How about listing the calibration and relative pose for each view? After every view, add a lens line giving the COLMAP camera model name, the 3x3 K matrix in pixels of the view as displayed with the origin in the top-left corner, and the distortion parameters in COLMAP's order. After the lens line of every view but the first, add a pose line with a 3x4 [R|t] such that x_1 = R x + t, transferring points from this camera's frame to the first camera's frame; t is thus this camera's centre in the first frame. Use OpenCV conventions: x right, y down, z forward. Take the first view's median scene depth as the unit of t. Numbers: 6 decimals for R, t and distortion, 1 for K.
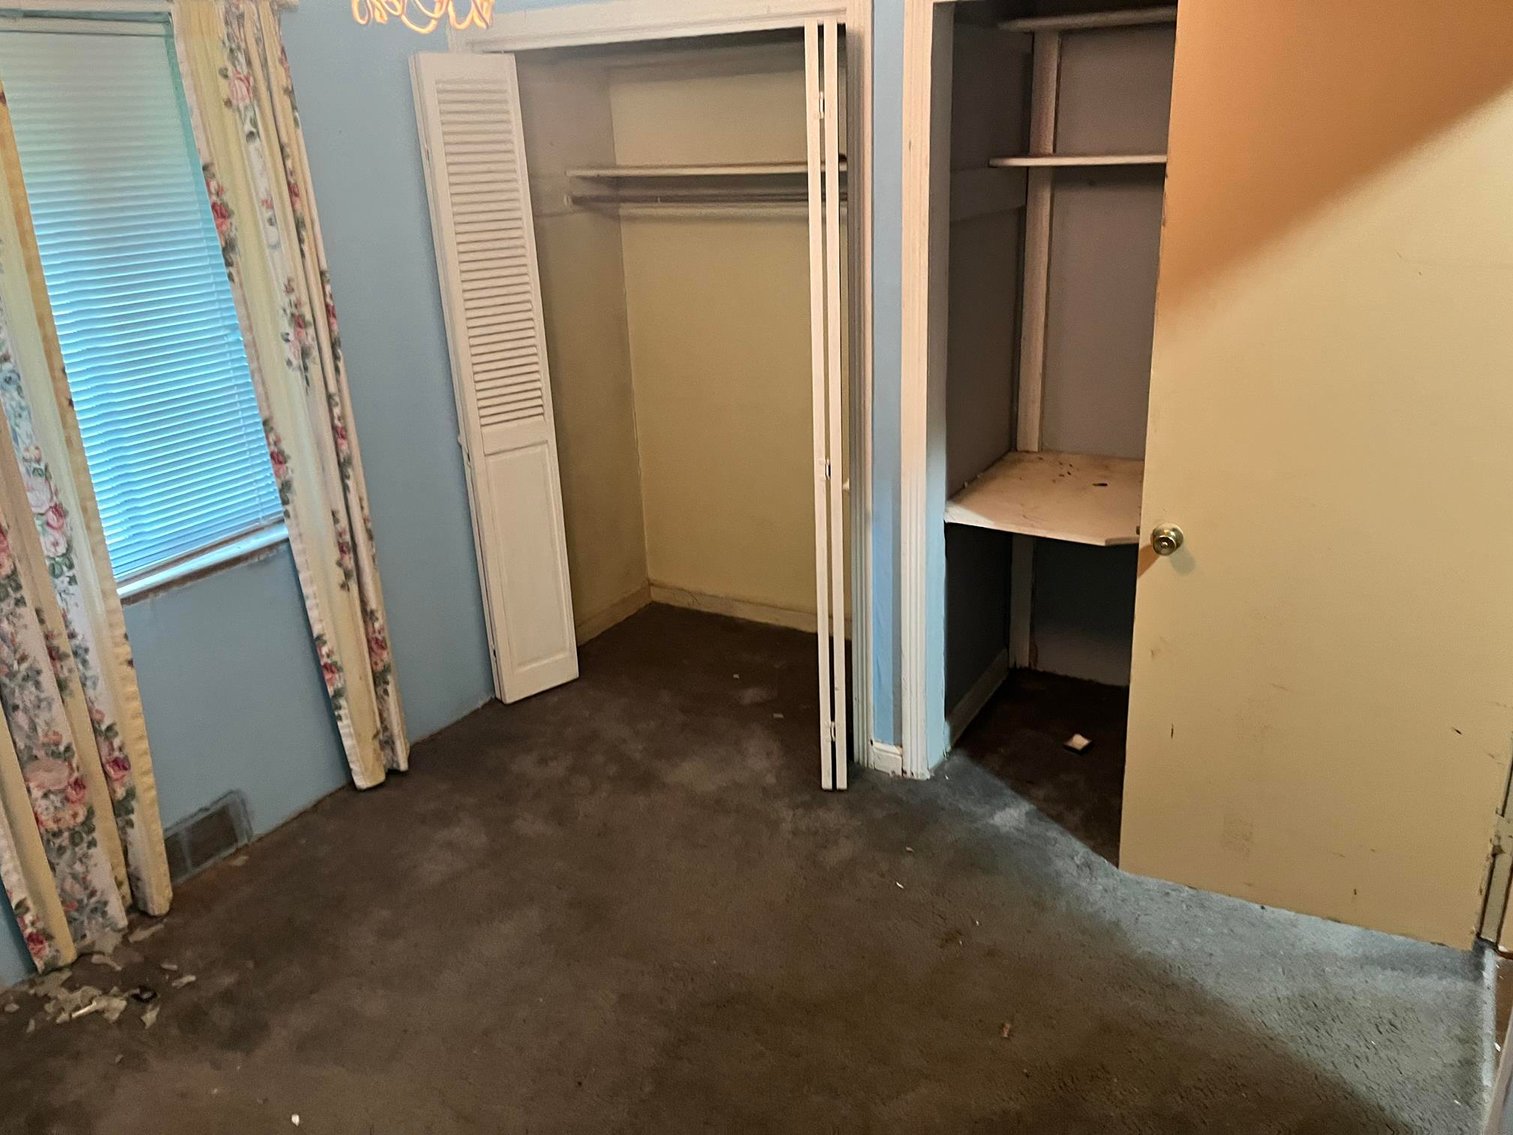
lens RADIAL K [[1143.4, 0, 755.3], [0, 1143.4, 560.5], [0, 0, 1]] dist [0.068411, -0.086640]
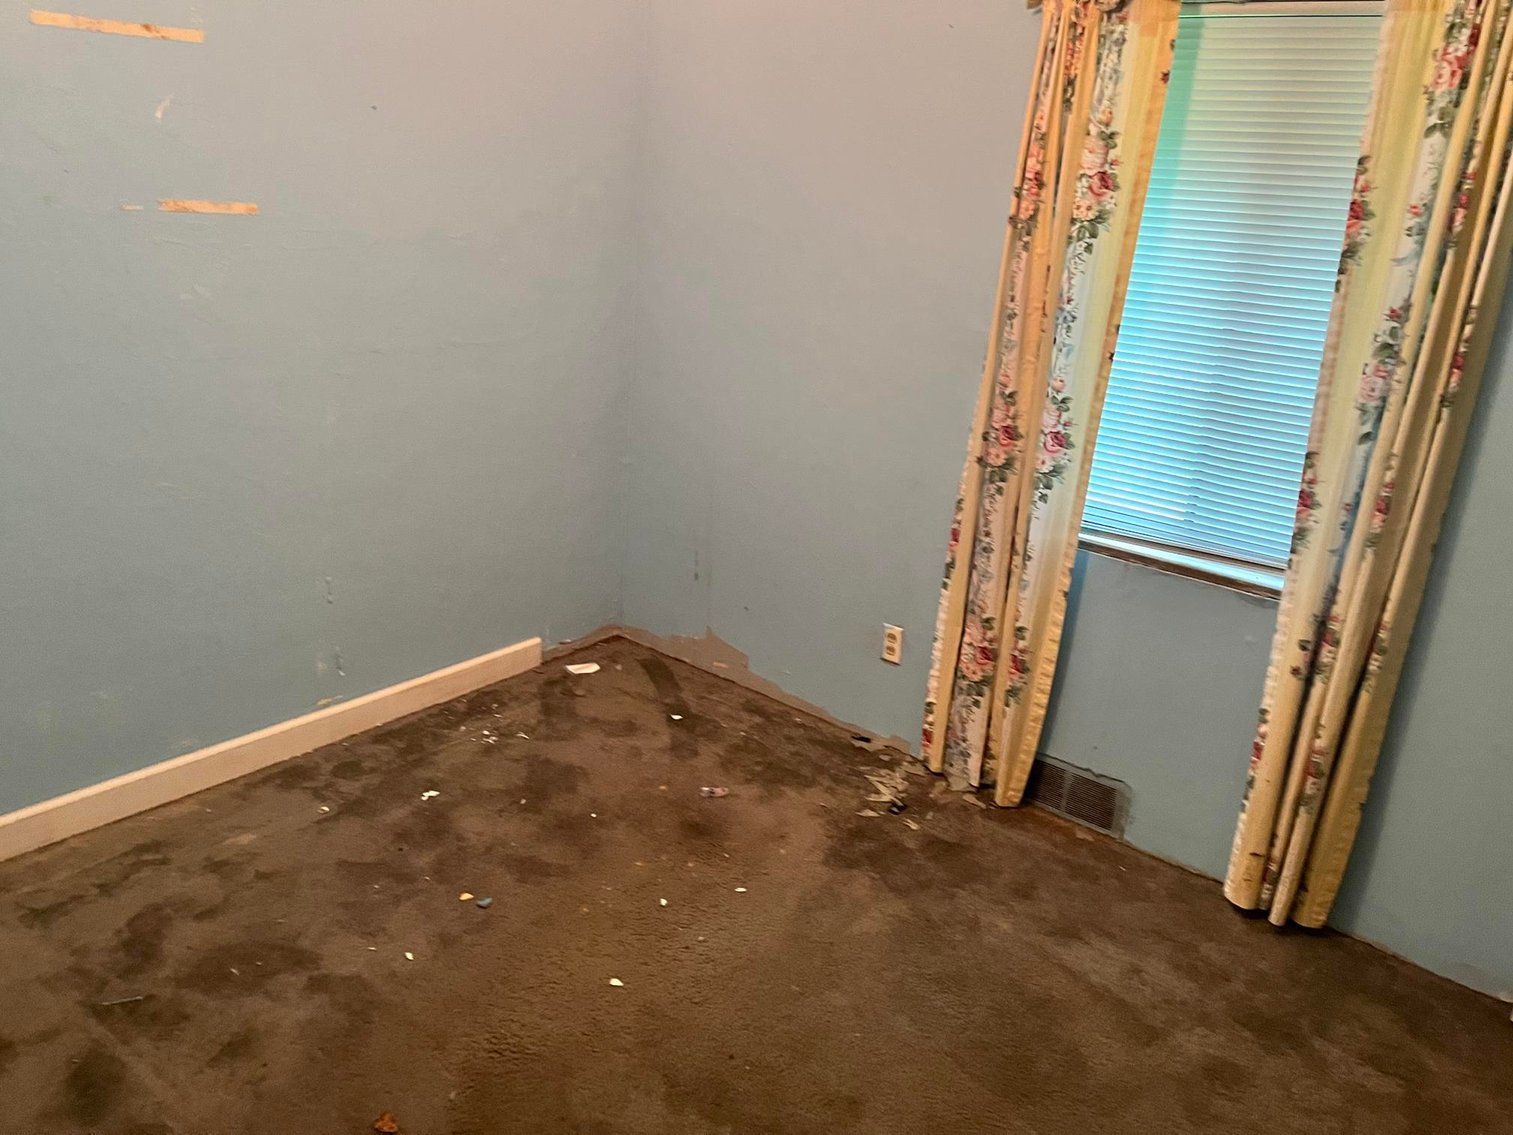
lens RADIAL K [[1143.4, 0, 752.8], [0, 1143.4, 573.6], [0, 0, 1]] dist [0.068411, -0.086640]
pose [[-0.156668, 0.339759, -0.927372, 0.510808], [-0.406401, 0.833615, 0.374066, -0.214229], [0.900163, 0.435489, 0.007478, 0.698345]]
